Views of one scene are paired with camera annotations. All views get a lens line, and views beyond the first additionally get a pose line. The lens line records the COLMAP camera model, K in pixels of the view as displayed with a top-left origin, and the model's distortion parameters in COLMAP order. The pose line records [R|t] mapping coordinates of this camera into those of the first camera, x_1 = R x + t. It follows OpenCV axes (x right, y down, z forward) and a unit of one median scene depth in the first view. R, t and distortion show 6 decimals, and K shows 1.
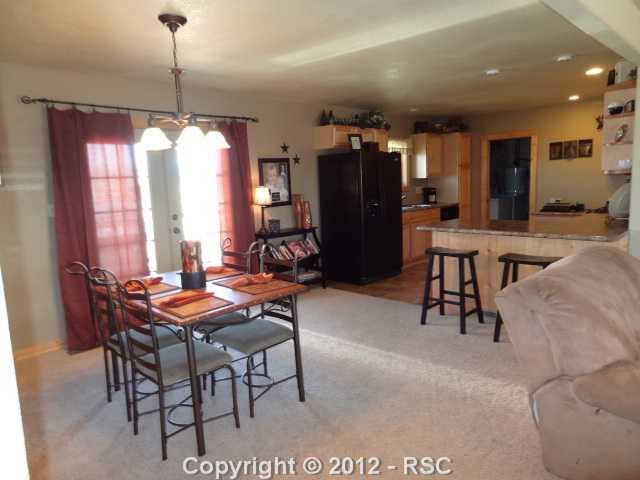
lens RADIAL K [[452.0, 0, 316.1], [0, 452.0, 242.3], [0, 0, 1]] dist [0.002169, 0.001417]
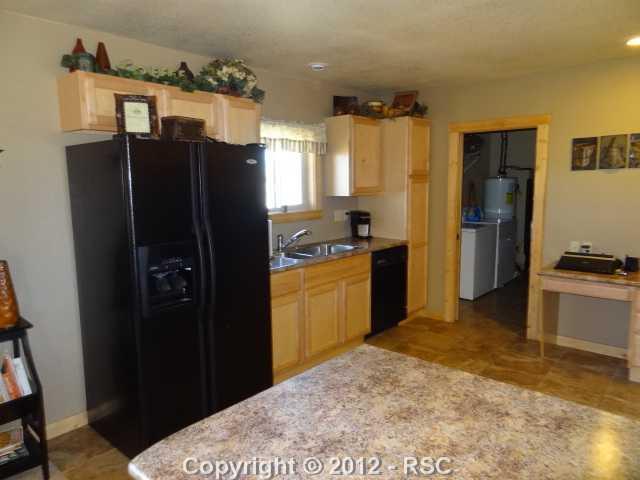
lens RADIAL K [[452.0, 0, 322.4], [0, 452.0, 239.7], [0, 0, 1]] dist [0.002169, 0.001417]
pose [[0.997715, 0.017344, 0.065302, 0.228712], [-0.017078, 0.999843, -0.004643, -0.112085], [-0.065373, 0.003517, 0.997855, 0.586388]]
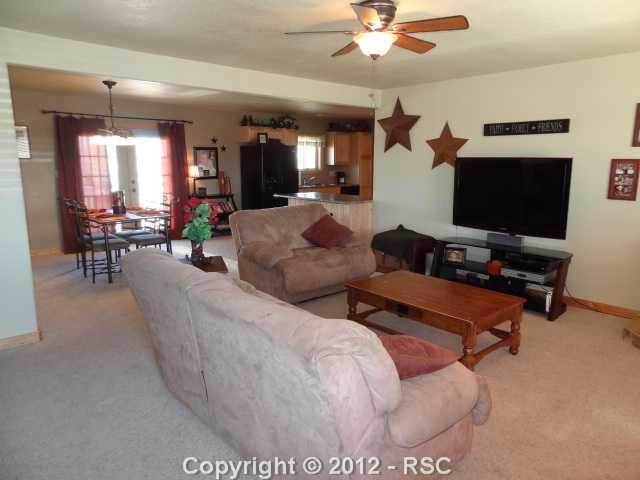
lens RADIAL K [[452.0, 0, 319.3], [0, 452.0, 239.6], [0, 0, 1]] dist [0.002169, 0.001417]
pose [[0.997513, 0.050952, -0.048698, 0.362657], [-0.049343, 0.998214, 0.033676, 0.051602], [0.050327, -0.031190, 0.998246, -0.486303]]
